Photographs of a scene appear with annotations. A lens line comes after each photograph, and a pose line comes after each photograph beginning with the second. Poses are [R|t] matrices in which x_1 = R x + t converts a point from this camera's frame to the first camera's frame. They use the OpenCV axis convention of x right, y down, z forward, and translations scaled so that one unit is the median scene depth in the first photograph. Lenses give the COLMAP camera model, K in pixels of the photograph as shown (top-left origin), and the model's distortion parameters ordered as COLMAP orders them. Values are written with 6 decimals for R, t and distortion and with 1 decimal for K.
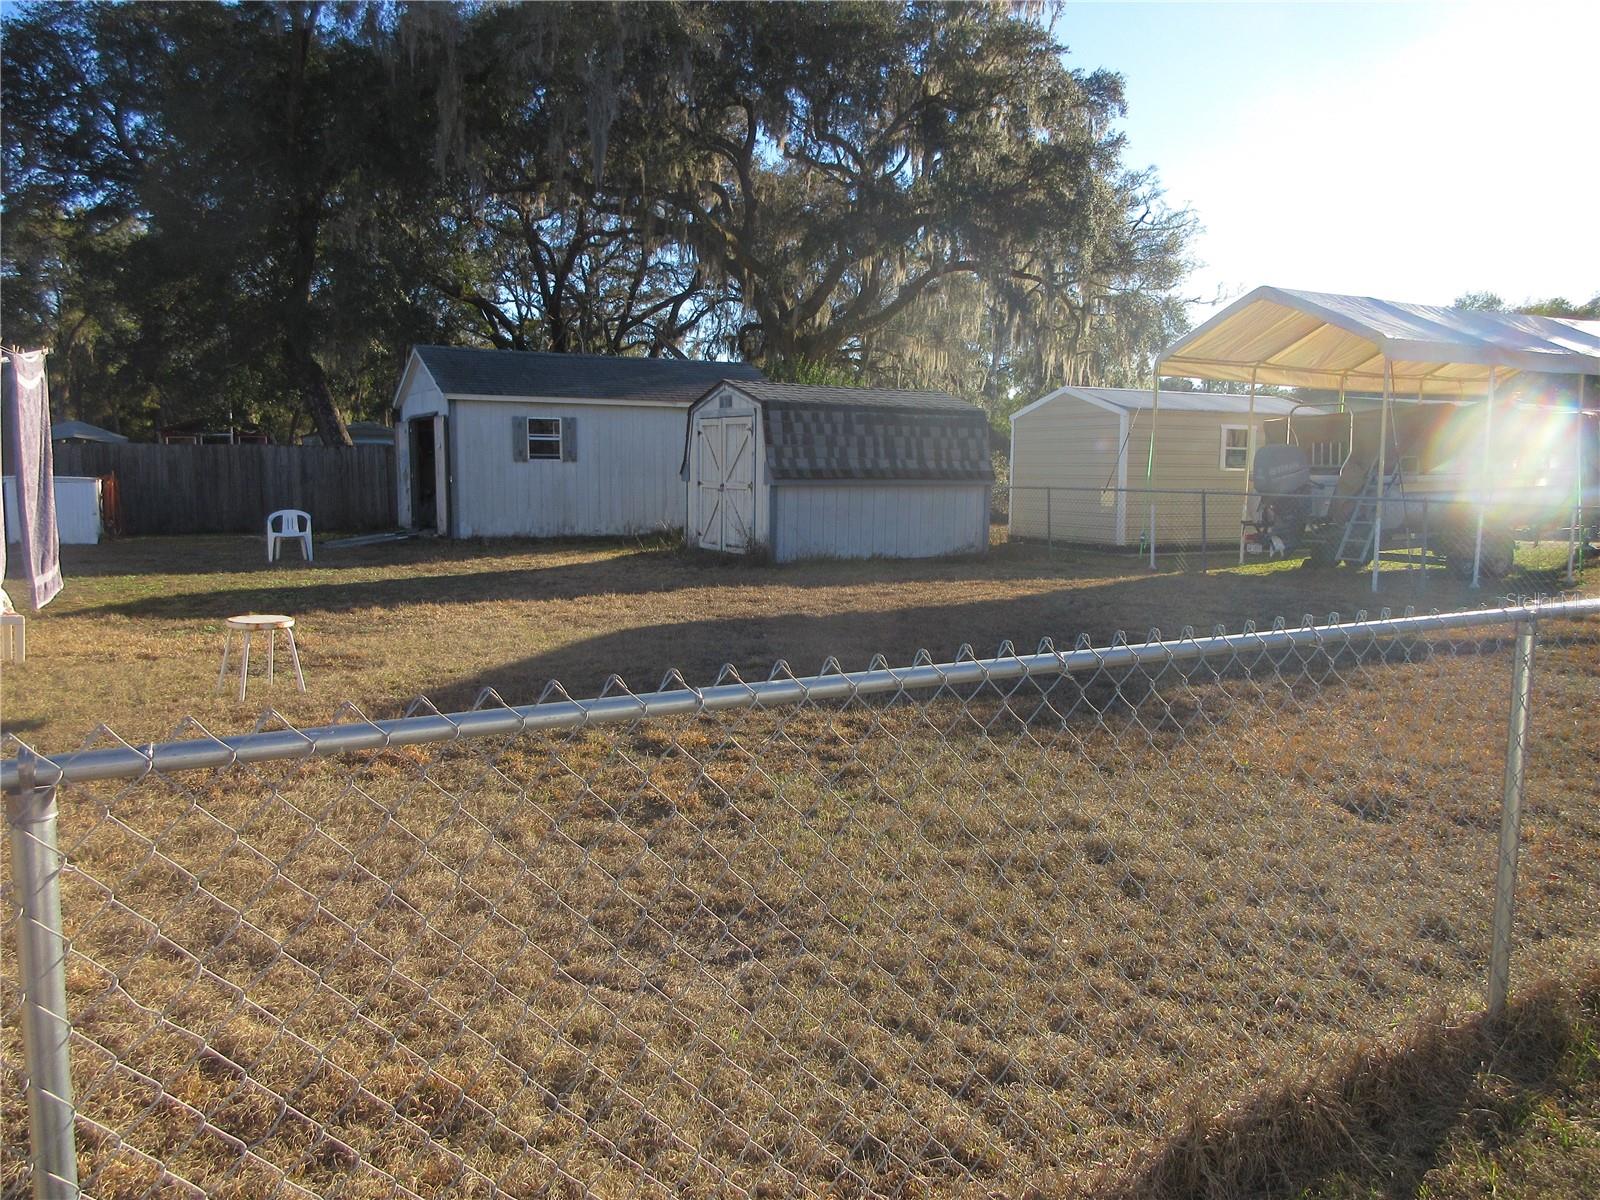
lens RADIAL K [[1171.3, 0, 797.4], [0, 1171.3, 601.0], [0, 0, 1]] dist [-0.016951, 0.001585]
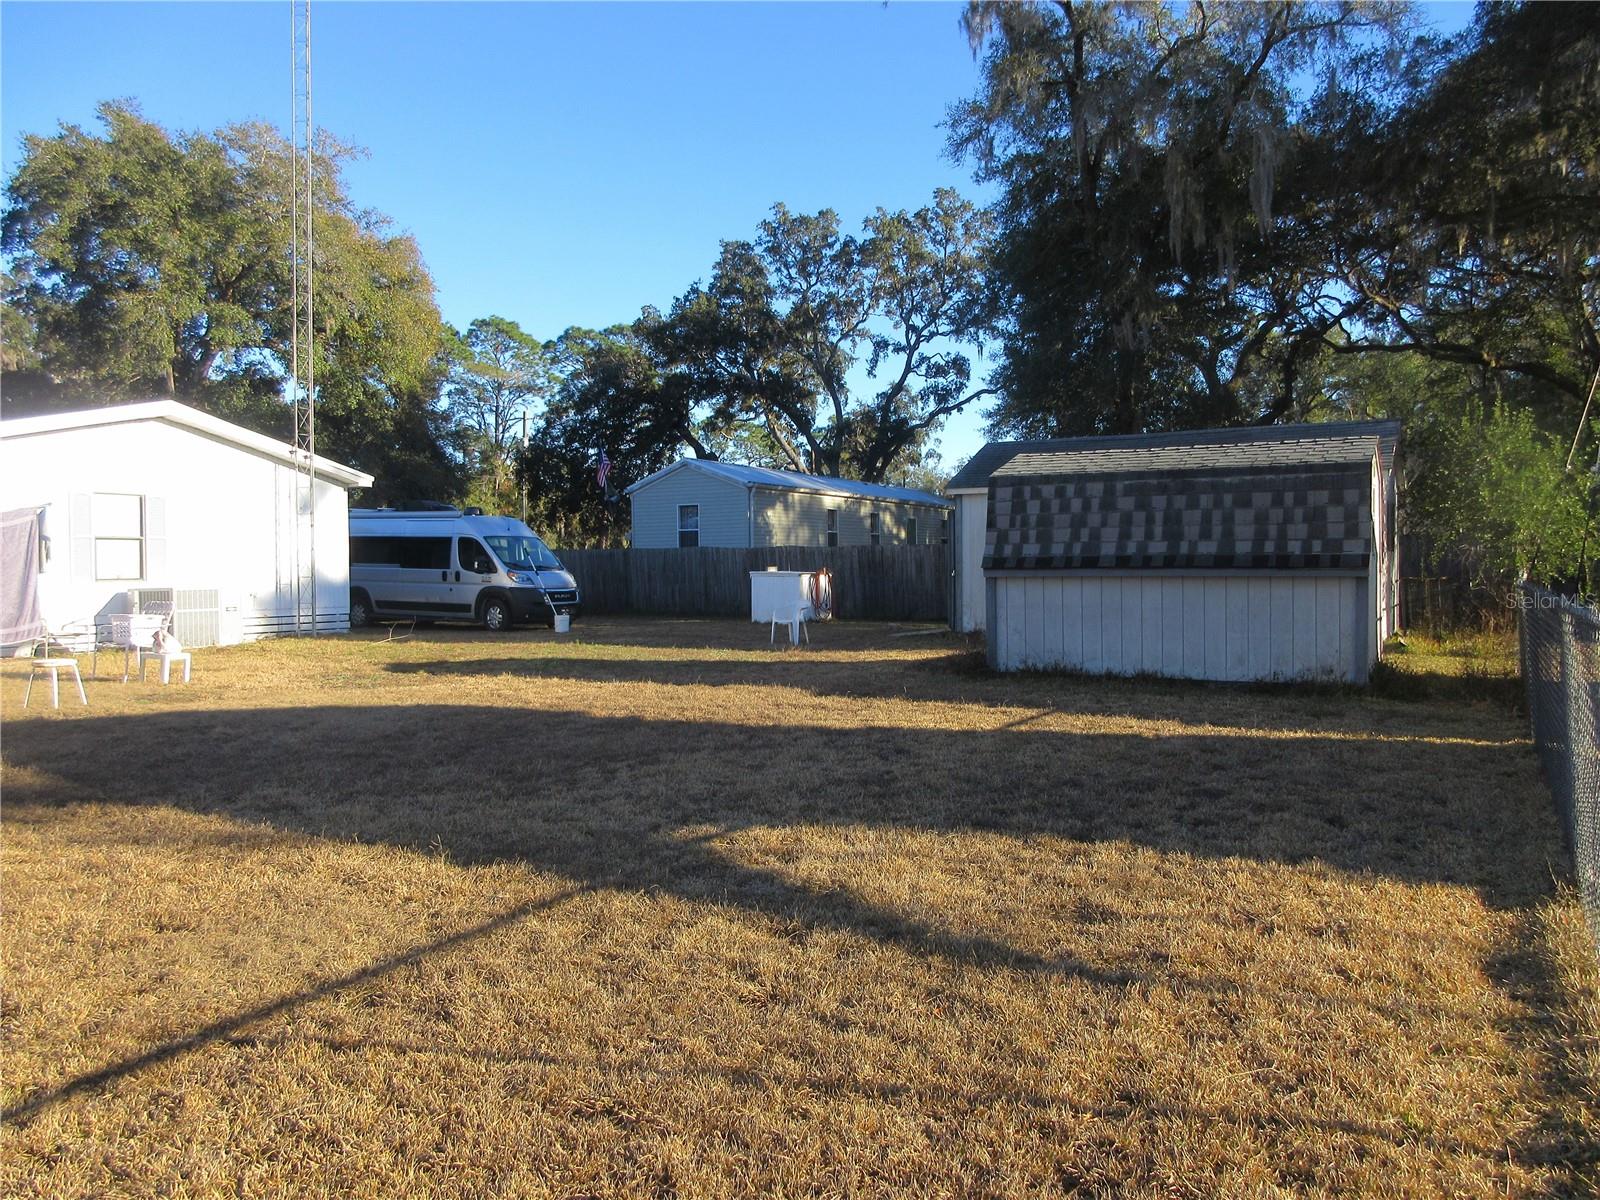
lens RADIAL K [[1171.3, 0, 798.5], [0, 1171.3, 594.8], [0, 0, 1]] dist [-0.016951, 0.001585]
pose [[0.495752, 0.010585, -0.868400, 0.608224], [-0.087638, 0.995431, -0.037897, -0.041148], [0.864031, 0.094892, 0.494414, 0.454156]]
